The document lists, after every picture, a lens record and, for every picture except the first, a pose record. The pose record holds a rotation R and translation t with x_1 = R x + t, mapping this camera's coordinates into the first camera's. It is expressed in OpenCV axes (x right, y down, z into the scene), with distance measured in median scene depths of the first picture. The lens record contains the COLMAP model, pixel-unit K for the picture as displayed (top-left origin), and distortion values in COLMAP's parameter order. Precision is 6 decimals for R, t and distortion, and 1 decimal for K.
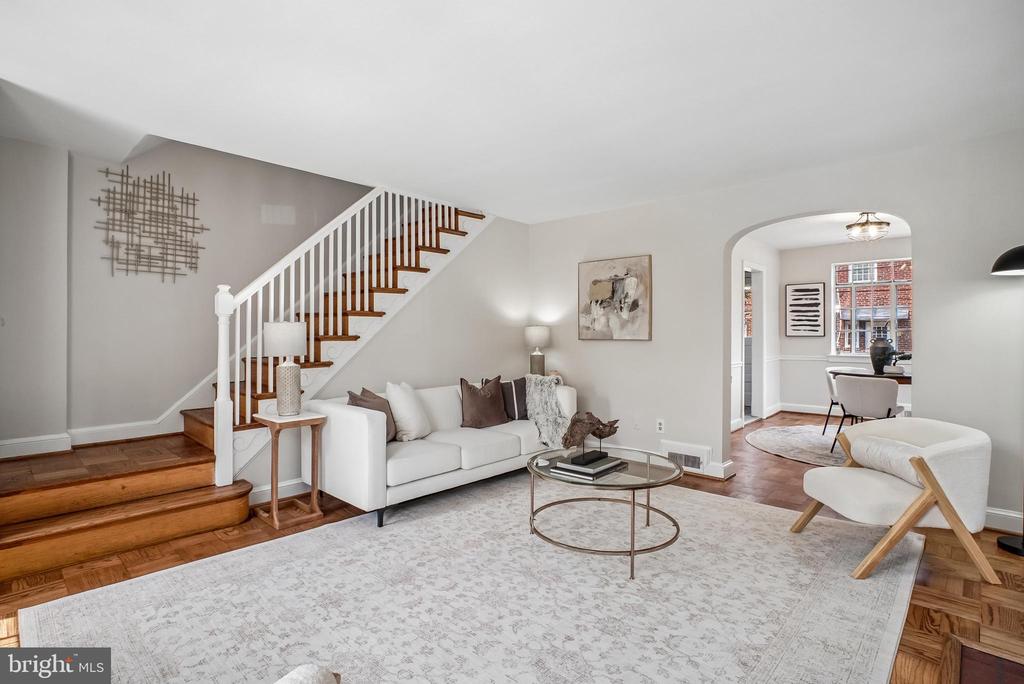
lens RADIAL K [[505.8, 0, 511.4], [0, 505.8, 335.5], [0, 0, 1]] dist [-0.020788, 0.003630]
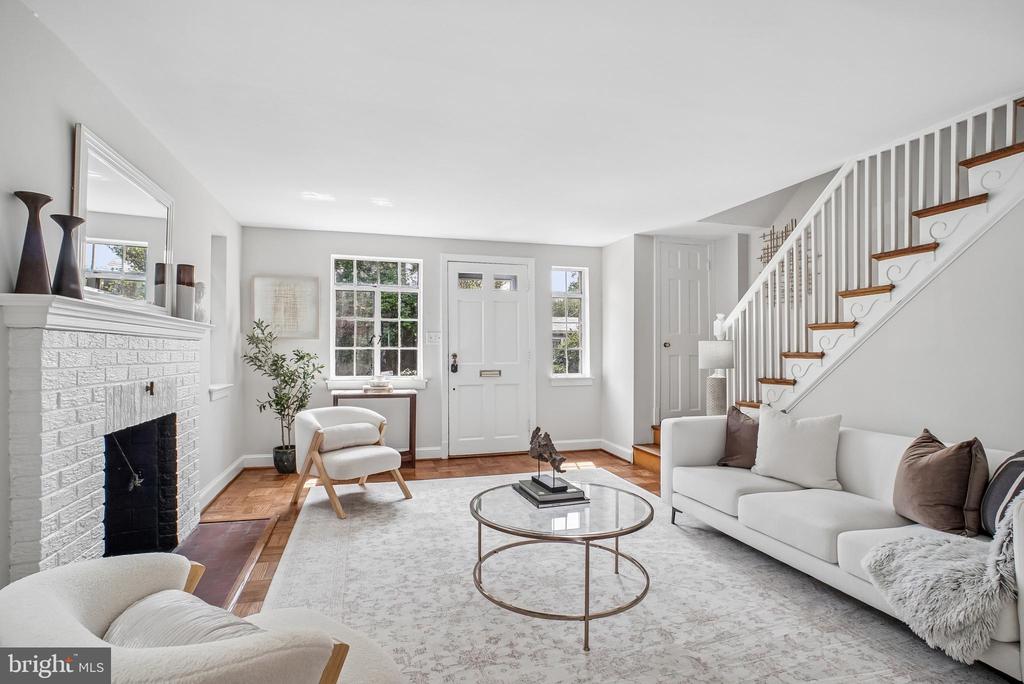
lens RADIAL K [[505.8, 0, 510.9], [0, 505.8, 342.7], [0, 0, 1]] dist [-0.020788, 0.003630]
pose [[-0.509603, -0.016568, -0.860250, 0.573717], [-0.003994, 0.999849, -0.016891, 0.000659], [0.860400, -0.005172, -0.509593, 0.818181]]
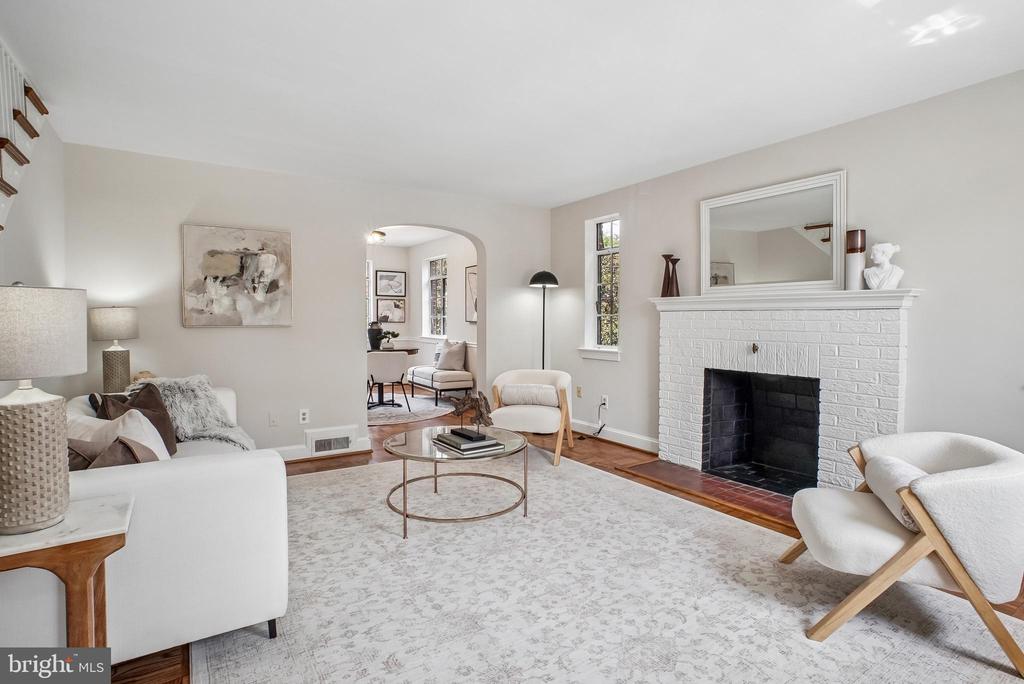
lens RADIAL K [[505.8, 0, 507.1], [0, 505.8, 328.7], [0, 0, 1]] dist [-0.020788, 0.003630]
pose [[0.254135, -0.017934, 0.967003, -0.495580], [0.002782, 0.999837, 0.017812, -0.000327], [-0.967165, -0.001836, 0.254143, 0.374305]]
